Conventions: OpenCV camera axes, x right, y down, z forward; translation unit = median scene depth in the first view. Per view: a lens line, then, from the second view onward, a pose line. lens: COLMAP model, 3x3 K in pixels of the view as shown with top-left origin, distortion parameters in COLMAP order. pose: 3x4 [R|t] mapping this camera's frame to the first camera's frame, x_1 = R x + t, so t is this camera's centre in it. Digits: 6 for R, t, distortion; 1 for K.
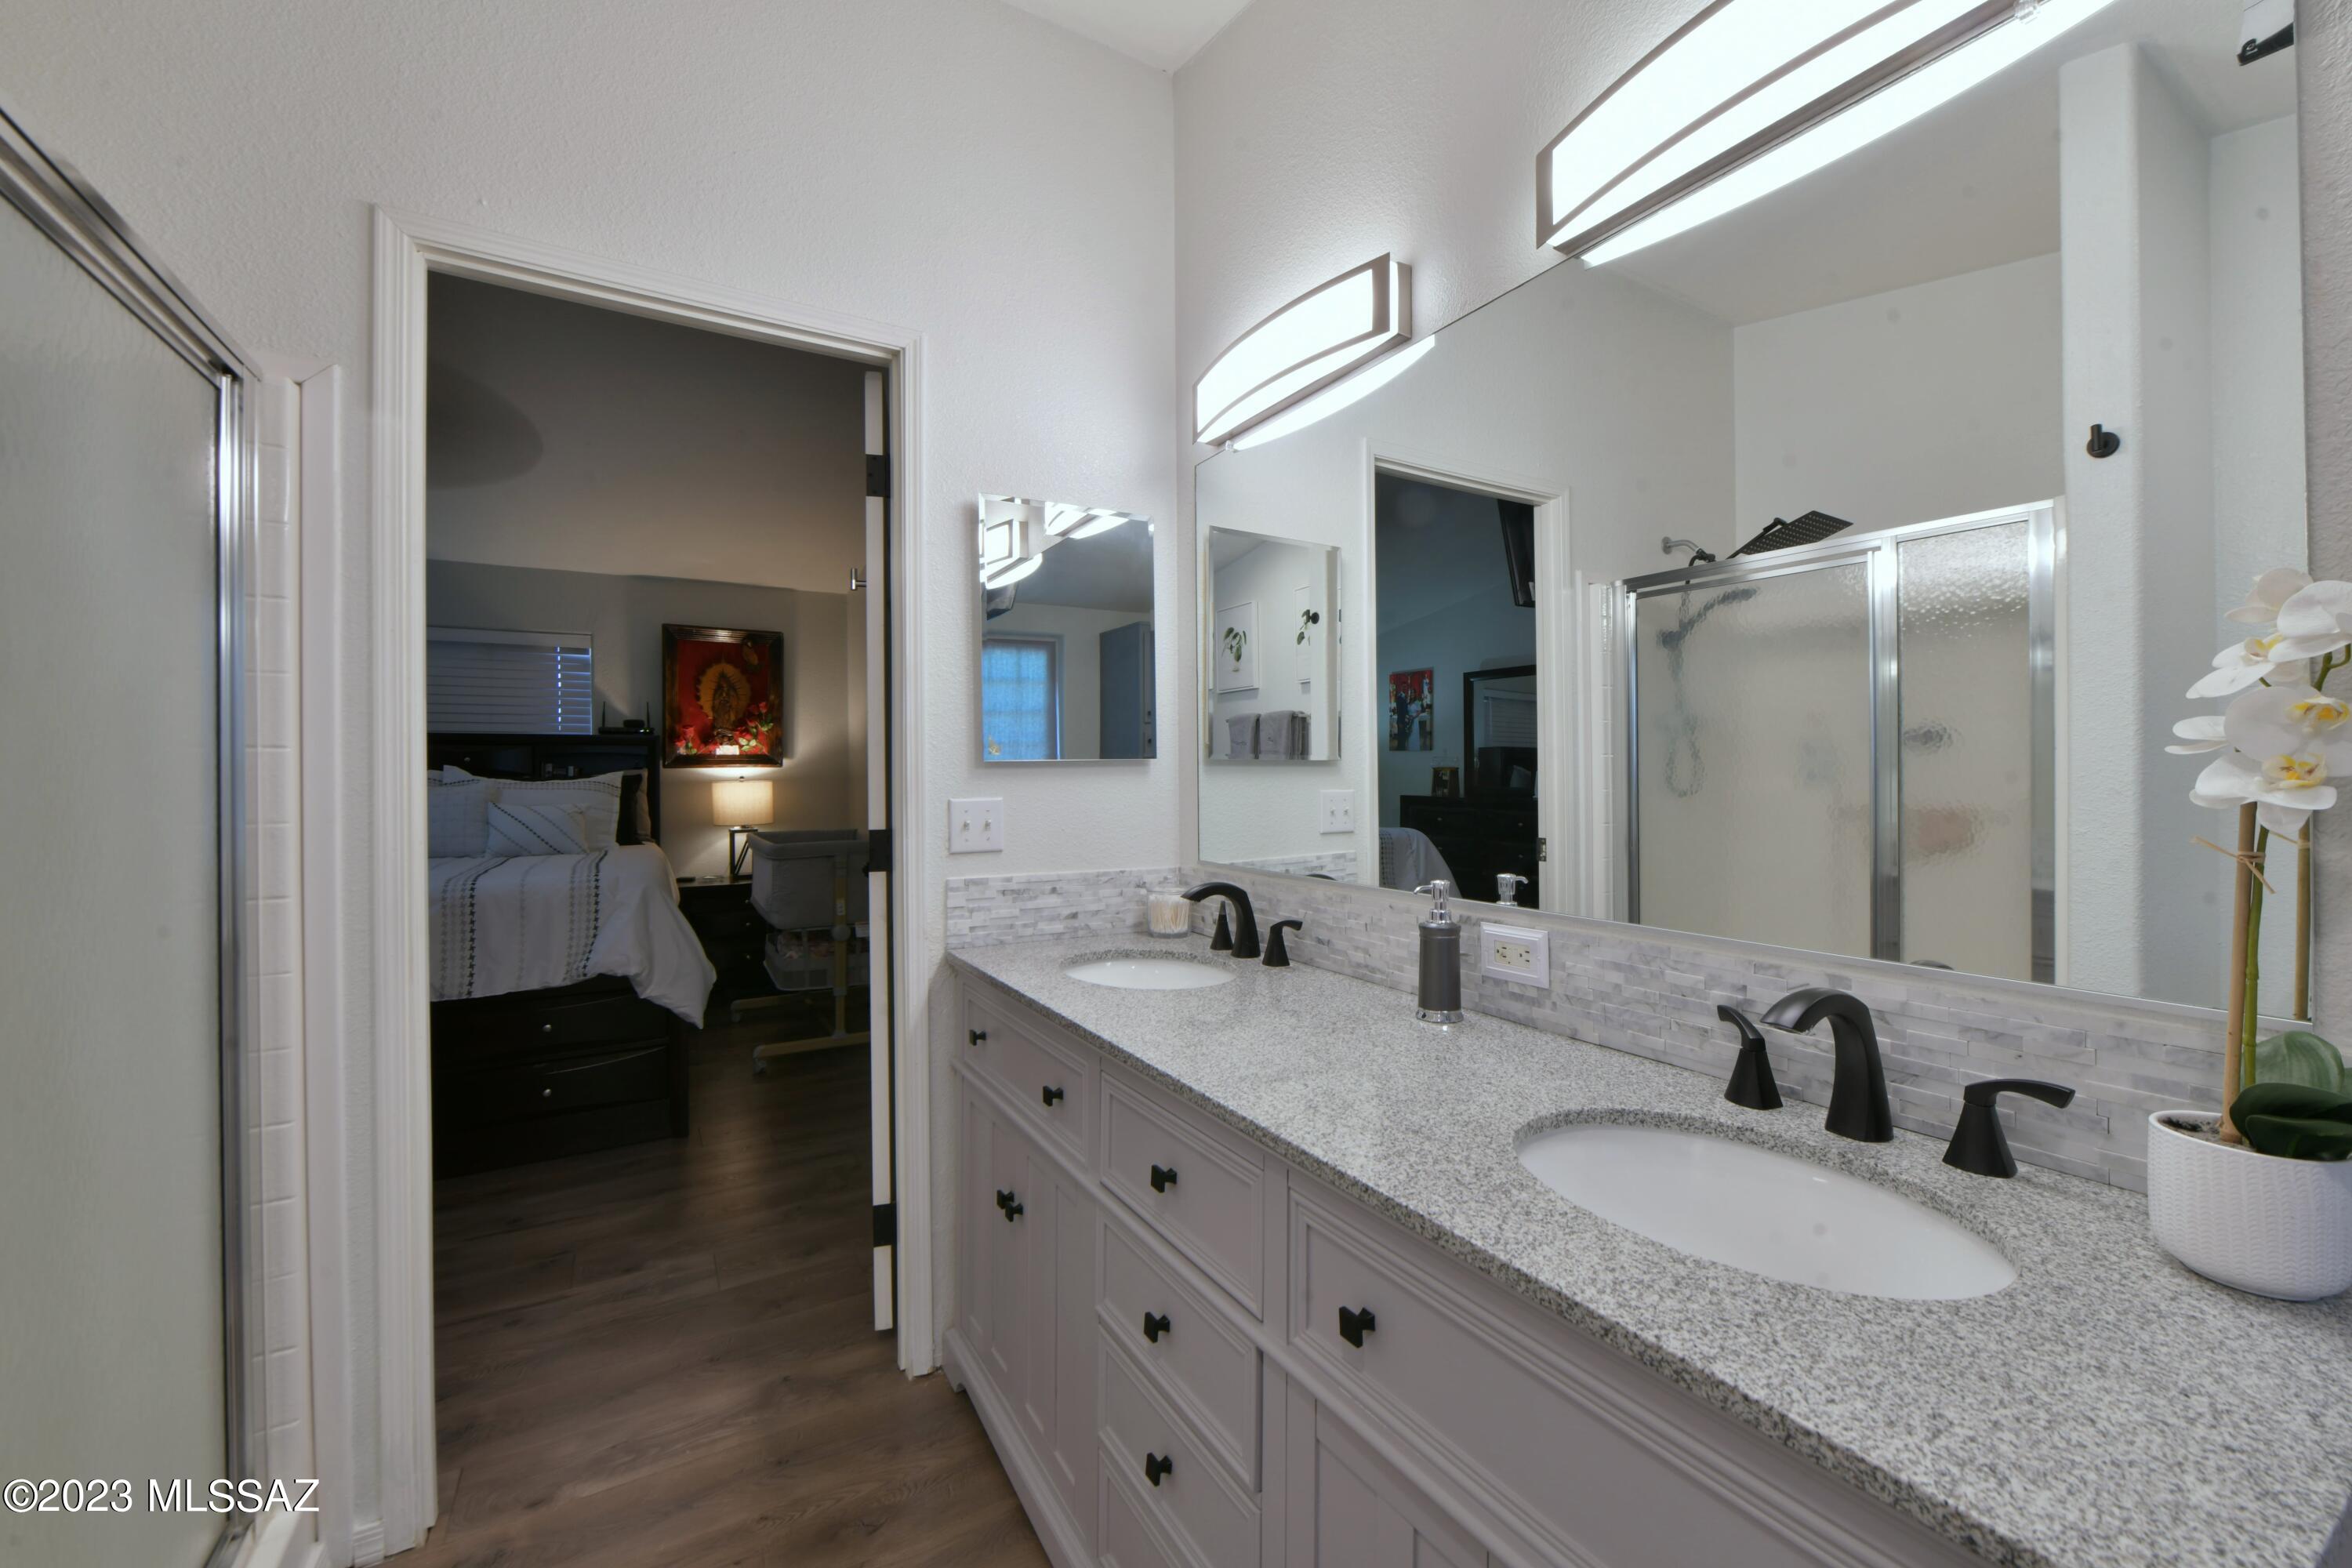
lens RADIAL K [[940.5, 0, 1245.1], [0, 940.5, 768.6], [0, 0, 1]] dist [-0.000458, -0.000053]
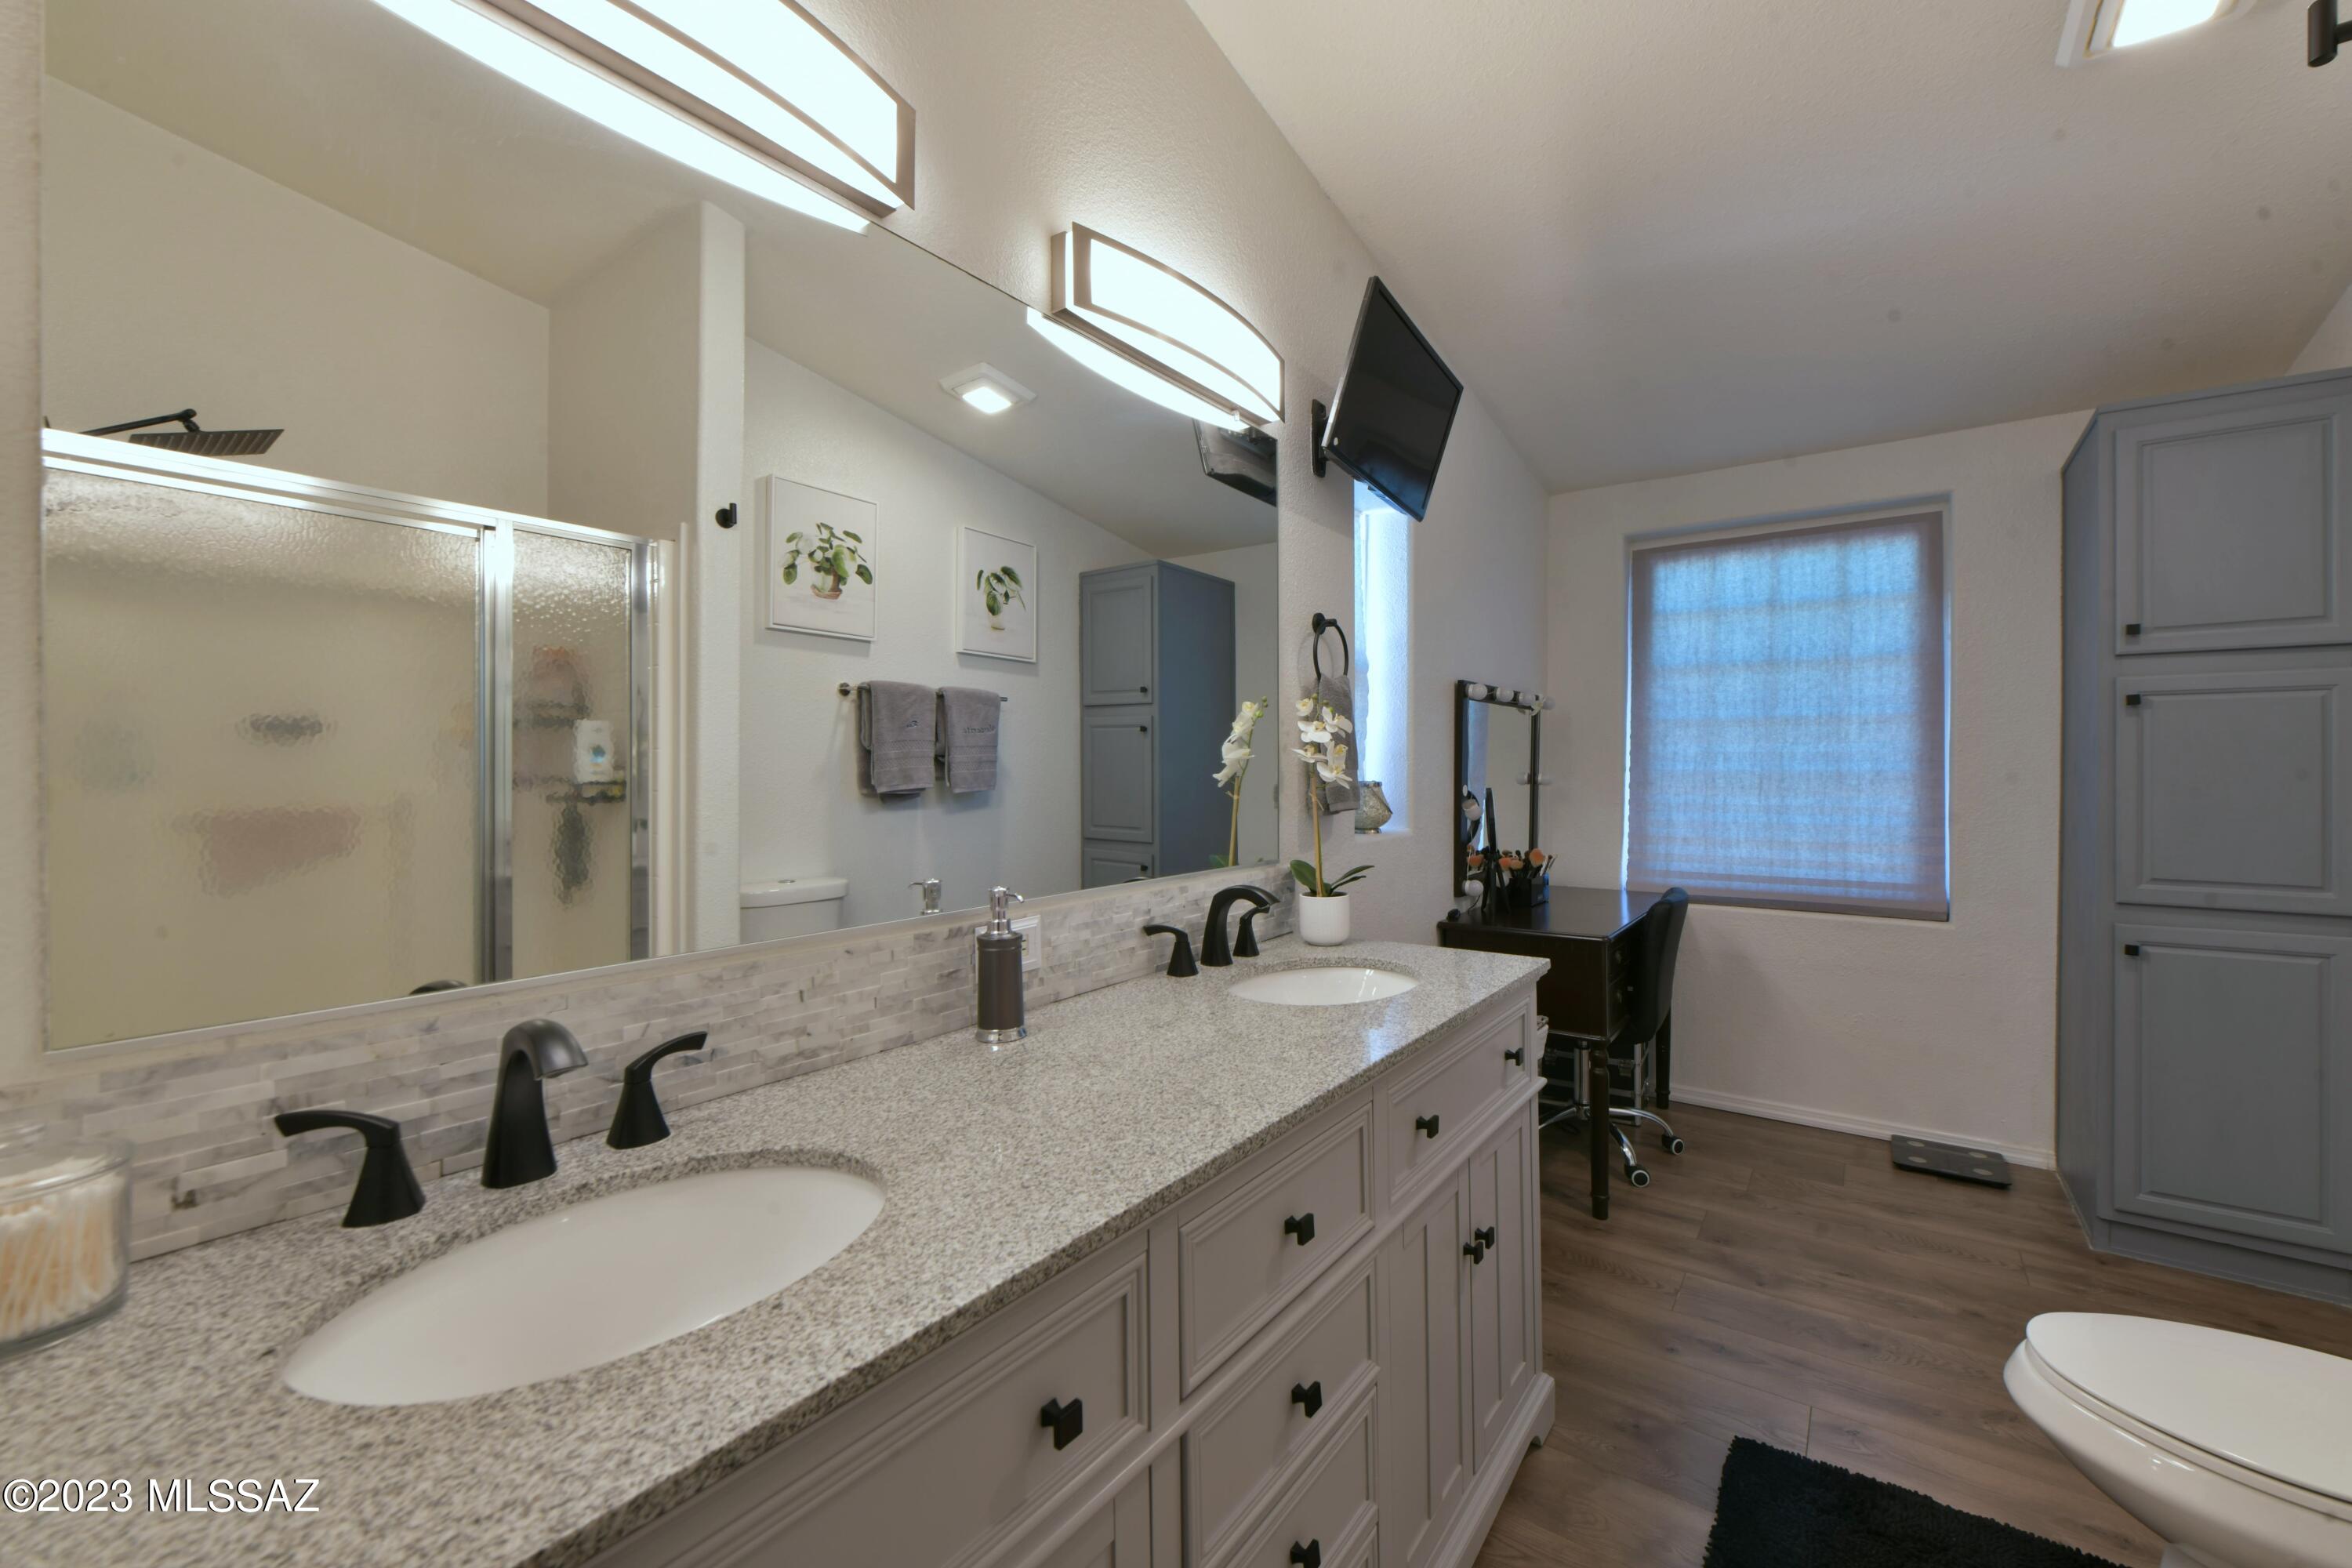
lens RADIAL K [[940.5, 0, 1245.1], [0, 940.5, 768.6], [0, 0, 1]] dist [-0.000458, -0.000053]
pose [[-0.374970, 0.006860, 0.927012, -0.600718], [0.006454, 0.999968, -0.004789, 0.008534], [-0.927015, 0.004187, -0.375002, 0.918505]]
